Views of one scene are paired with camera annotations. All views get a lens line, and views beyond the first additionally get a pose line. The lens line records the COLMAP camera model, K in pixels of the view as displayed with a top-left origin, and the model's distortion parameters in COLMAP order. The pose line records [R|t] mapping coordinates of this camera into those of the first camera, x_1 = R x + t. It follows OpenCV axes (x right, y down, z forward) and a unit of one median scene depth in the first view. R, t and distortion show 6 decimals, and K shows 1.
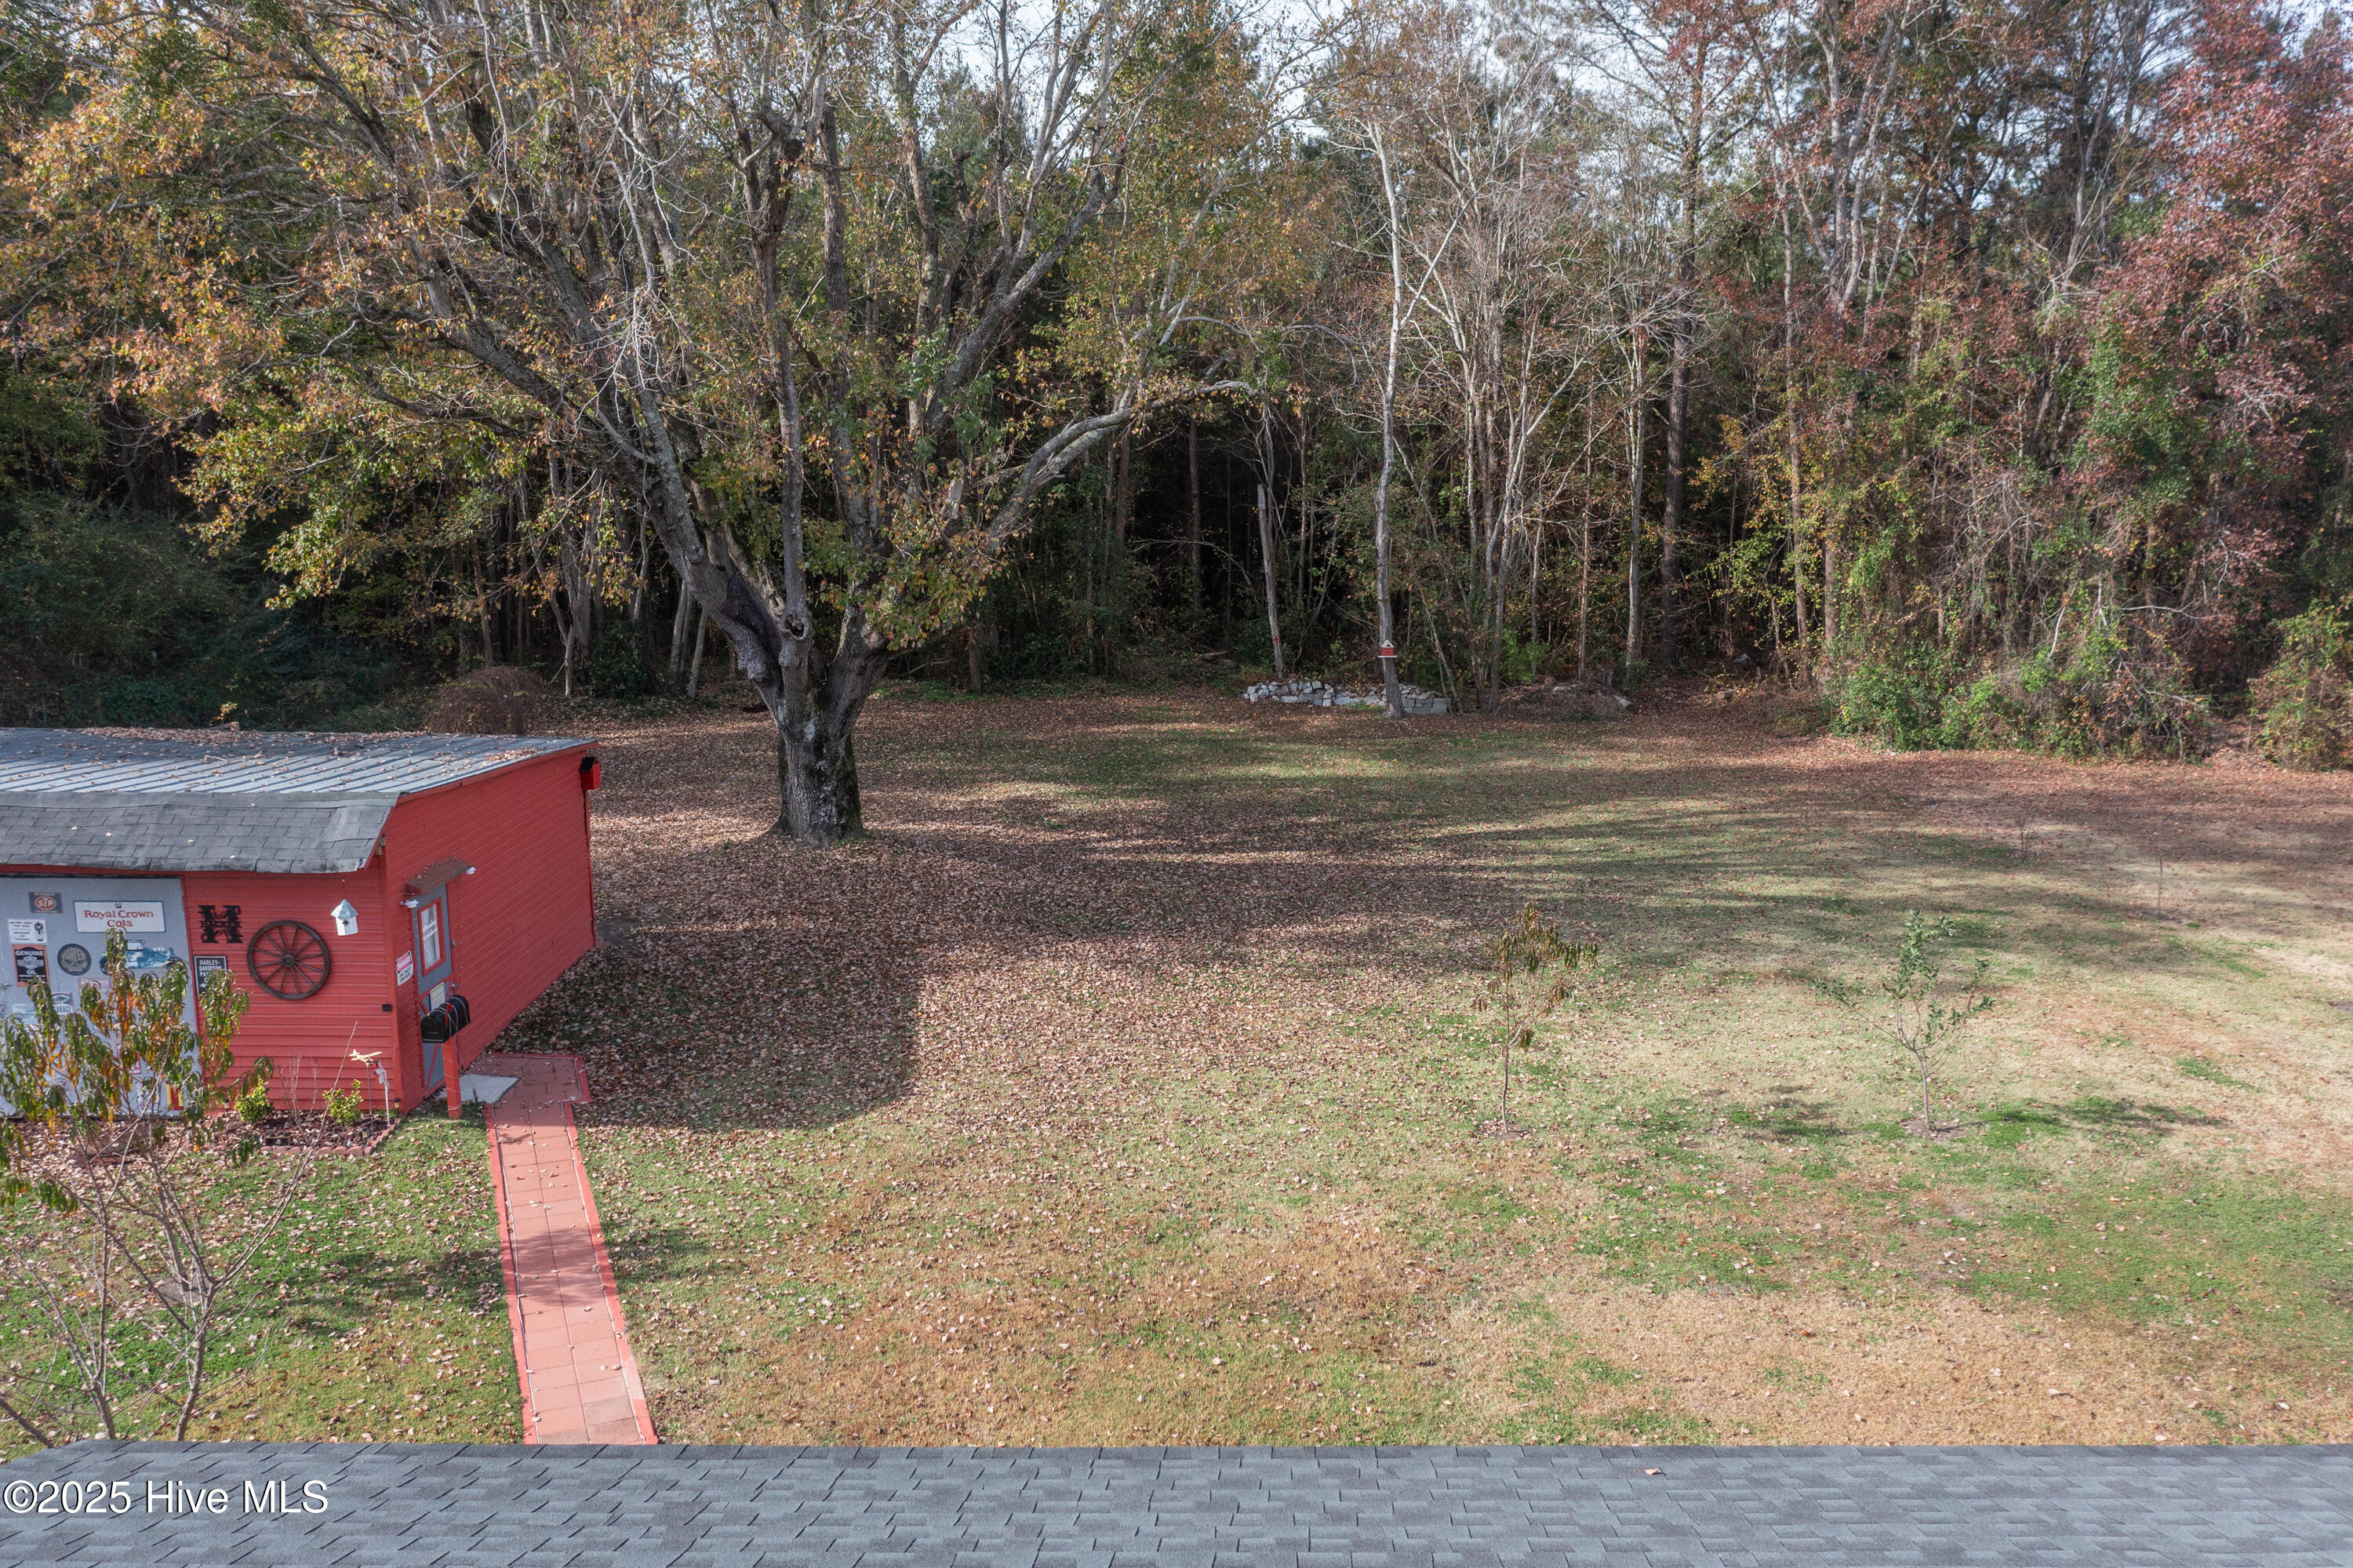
lens RADIAL K [[1876.1, 0, 1173.2], [0, 1876.1, 771.0], [0, 0, 1]] dist [0.000755, 0.003839]
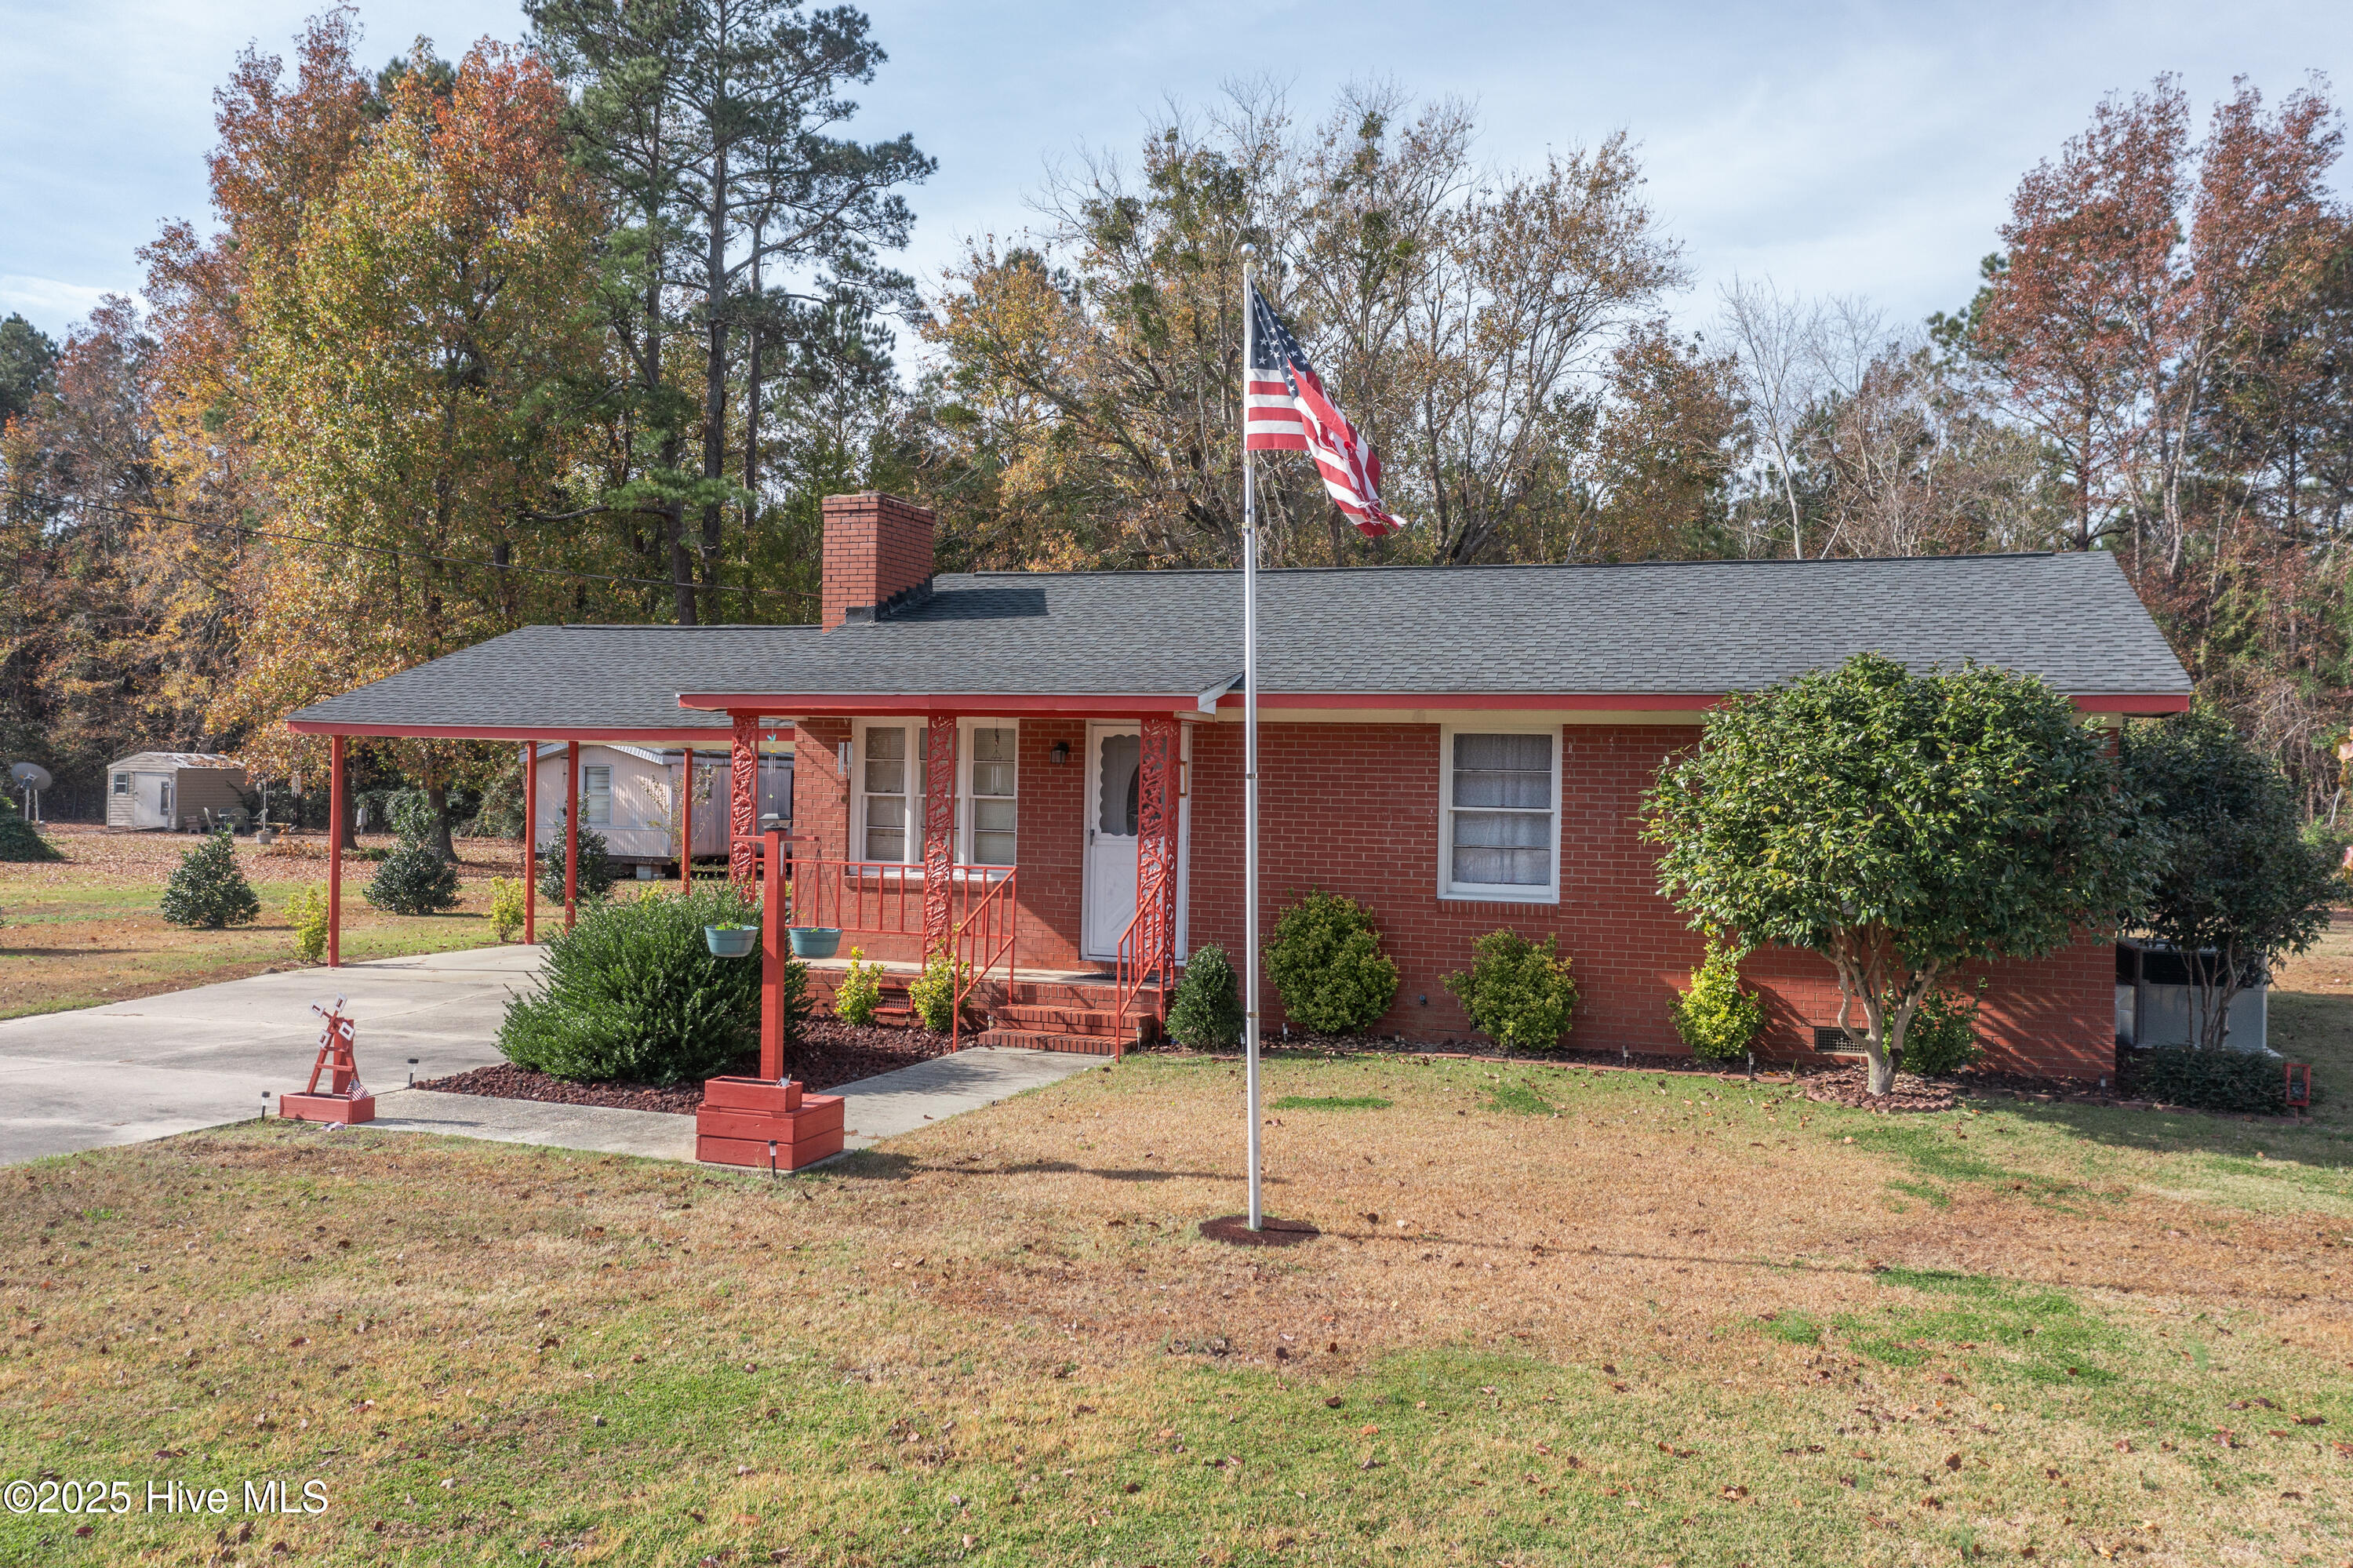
lens RADIAL K [[1892.8, 0, 1175.6], [0, 1892.8, 741.7], [0, 0, 1]] dist [0.003893, -0.001791]
pose [[0.939761, 0.004623, -0.341802, 0.164170], [-0.075936, 0.977748, -0.195556, 0.188857], [0.333292, 0.209731, 0.919200, -0.438039]]
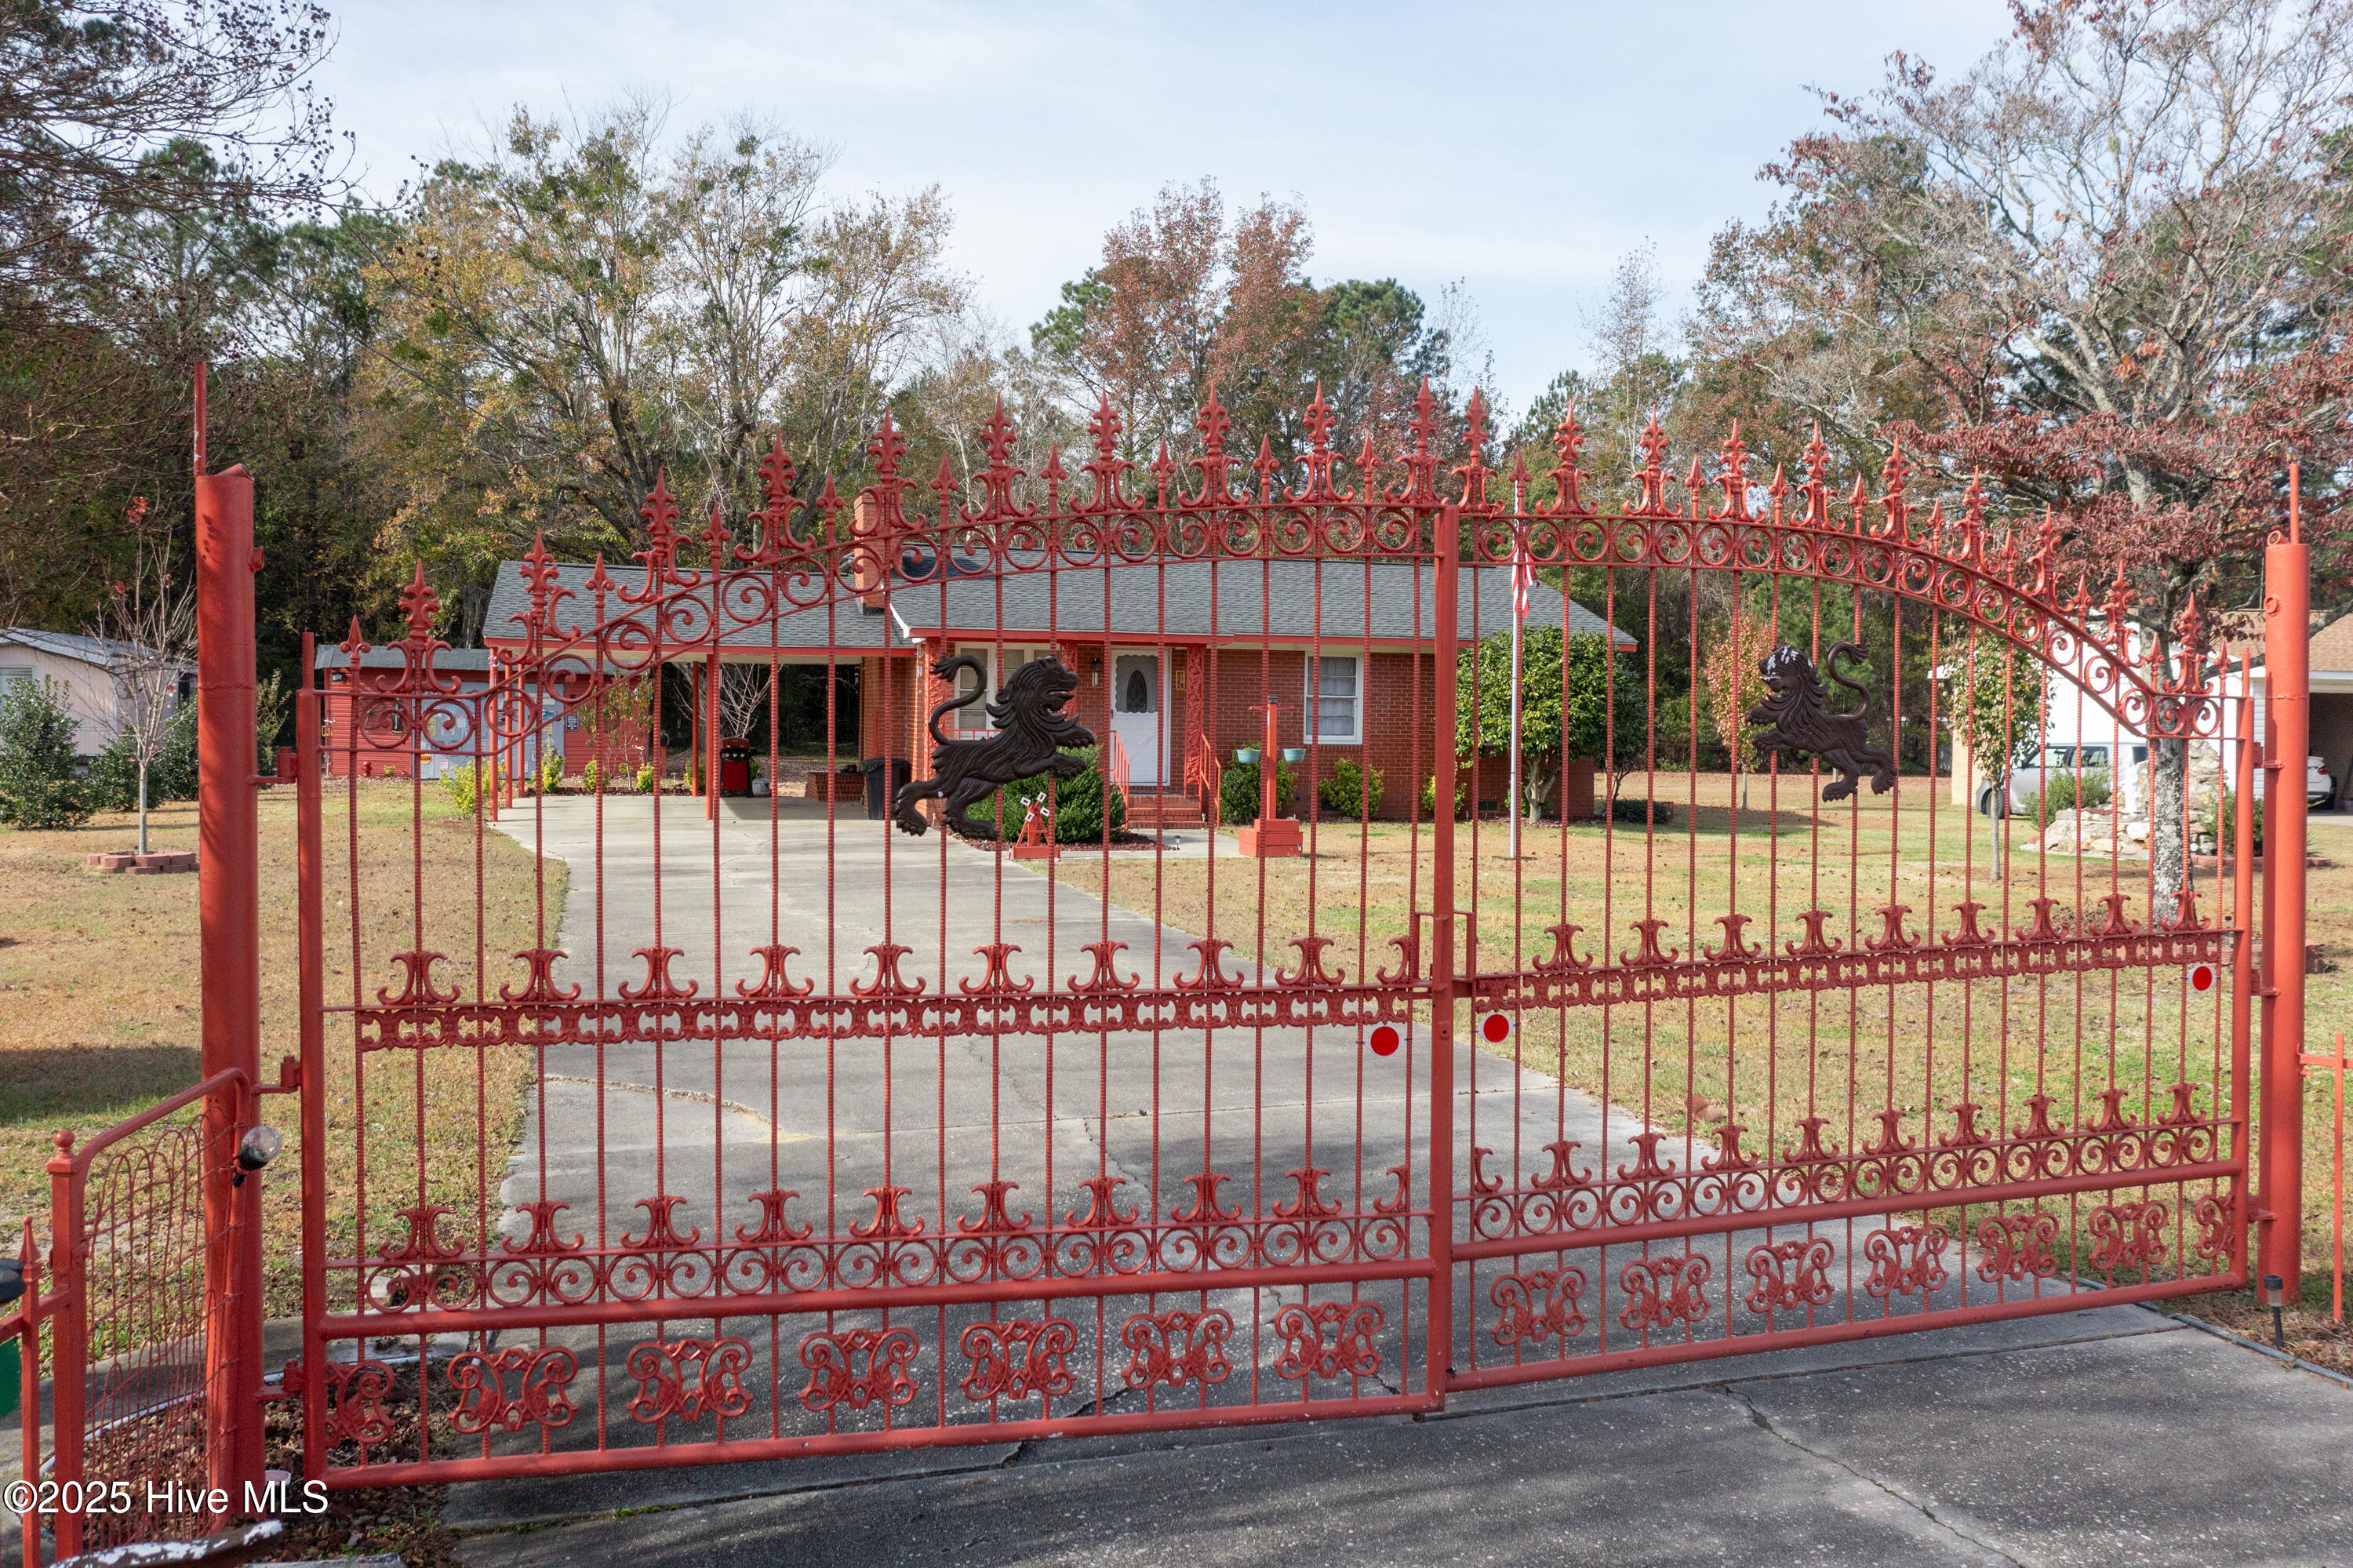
lens RADIAL K [[1876.1, 0, 1173.2], [0, 1876.1, 771.0], [0, 0, 1]] dist [0.000755, 0.003839]
pose [[0.963813, -0.001098, 0.266577, -0.176021], [0.040166, 0.989173, -0.141149, 0.254725], [-0.263536, 0.146749, 0.953422, -0.751520]]
